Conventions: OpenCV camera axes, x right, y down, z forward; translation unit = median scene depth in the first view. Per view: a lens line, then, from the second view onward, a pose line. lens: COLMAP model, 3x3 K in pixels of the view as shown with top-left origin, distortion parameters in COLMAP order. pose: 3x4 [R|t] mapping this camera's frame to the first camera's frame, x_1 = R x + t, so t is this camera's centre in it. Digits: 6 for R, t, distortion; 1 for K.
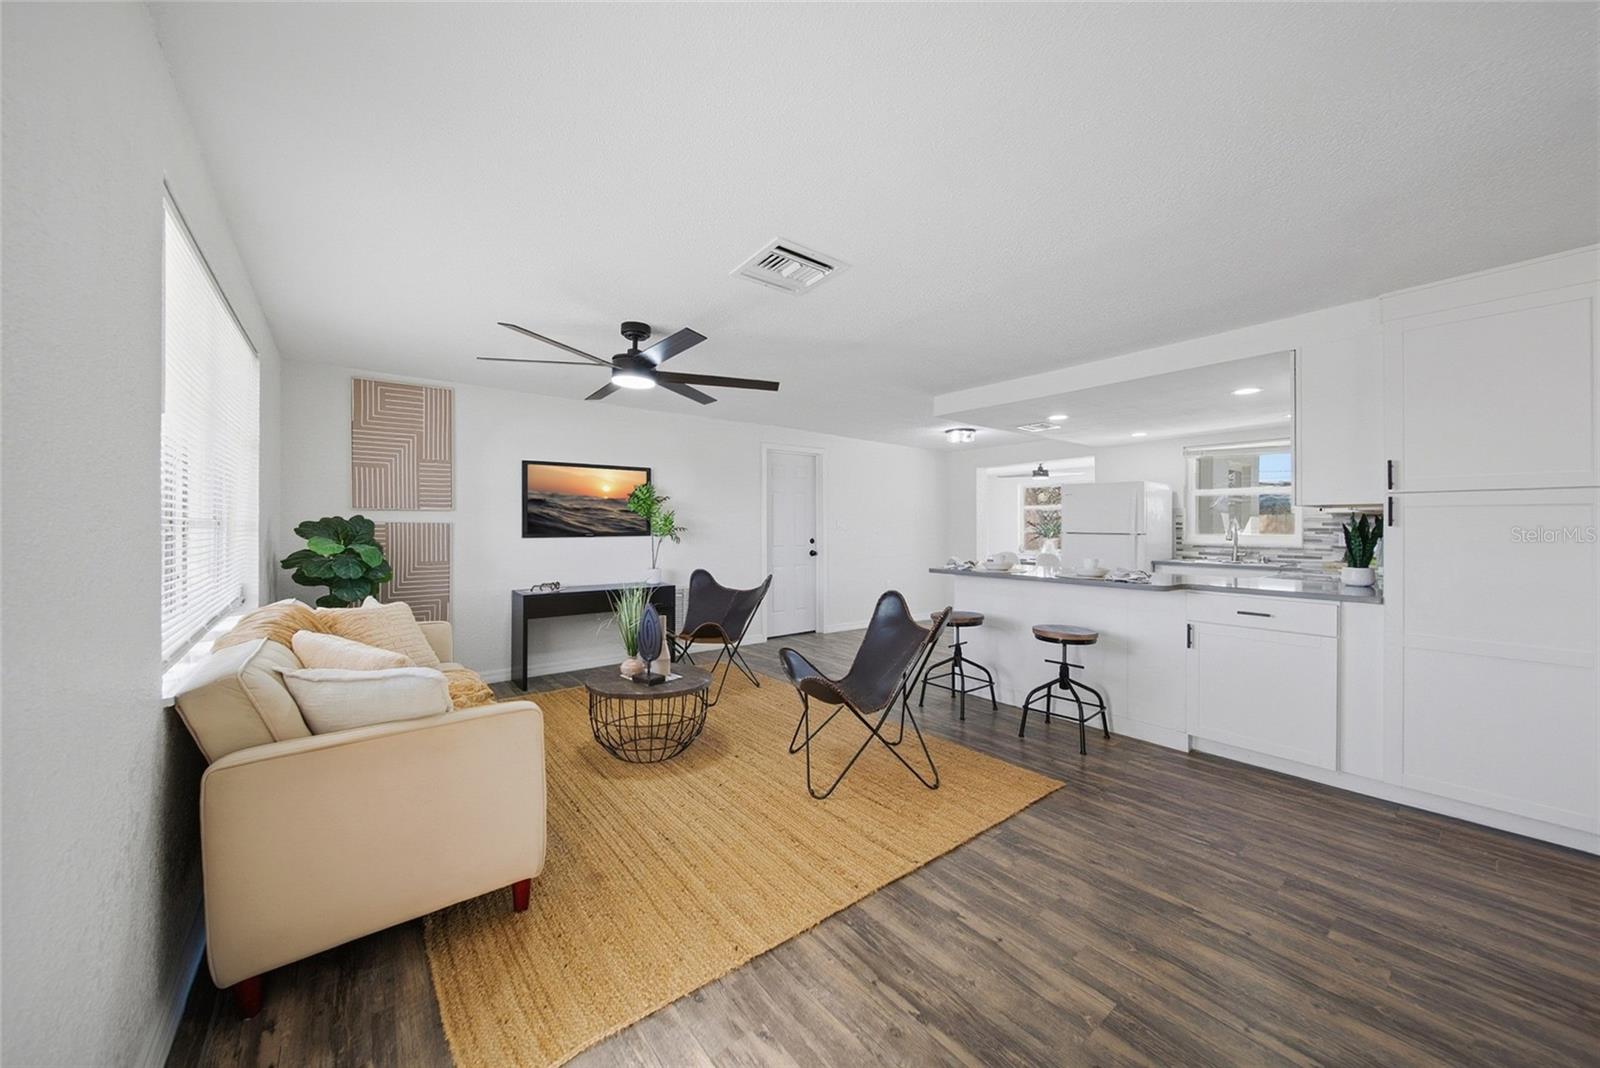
lens RADIAL K [[565.6, 0, 800.0], [0, 565.6, 534.0], [0, 0, 1]] dist [-0.001172, 0.000026]
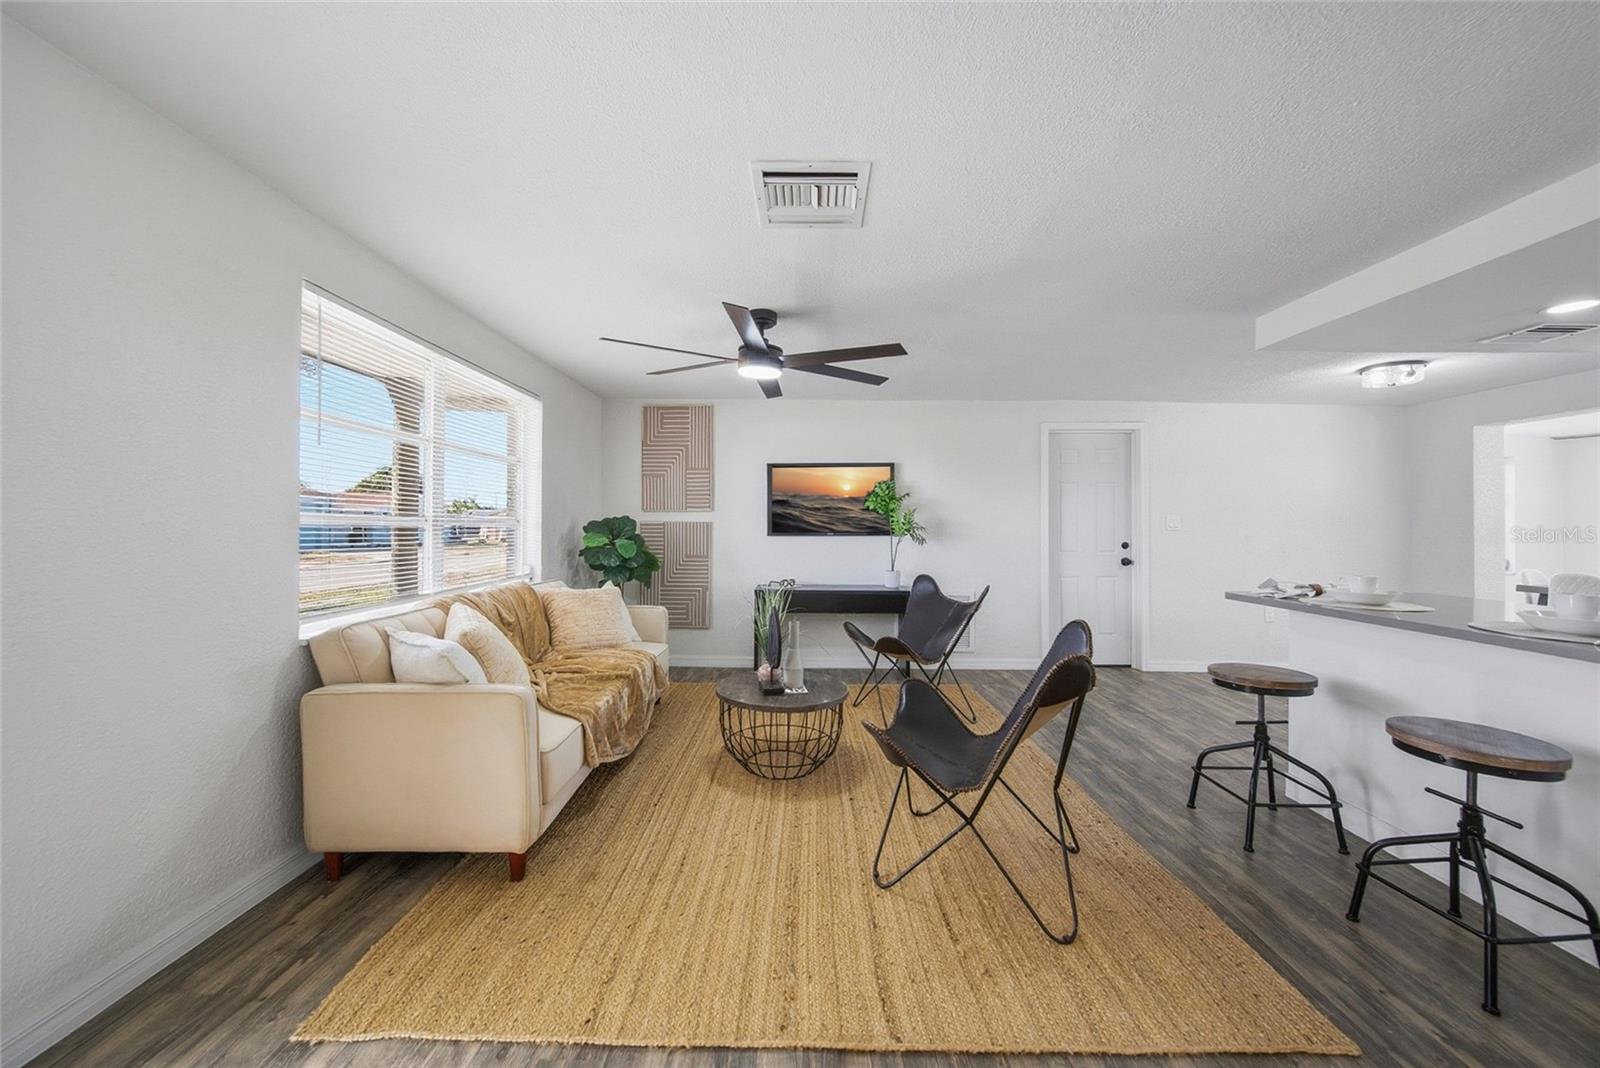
lens RADIAL K [[576.3, 0, 800.0], [0, 576.3, 534.0], [0, 0, 1]] dist [0.001793, -0.003455]
pose [[0.781558, 0.010290, -0.623748, 0.274319], [-0.011340, 0.999933, 0.002287, -0.000423], [0.623729, 0.005286, 0.781623, 0.215475]]
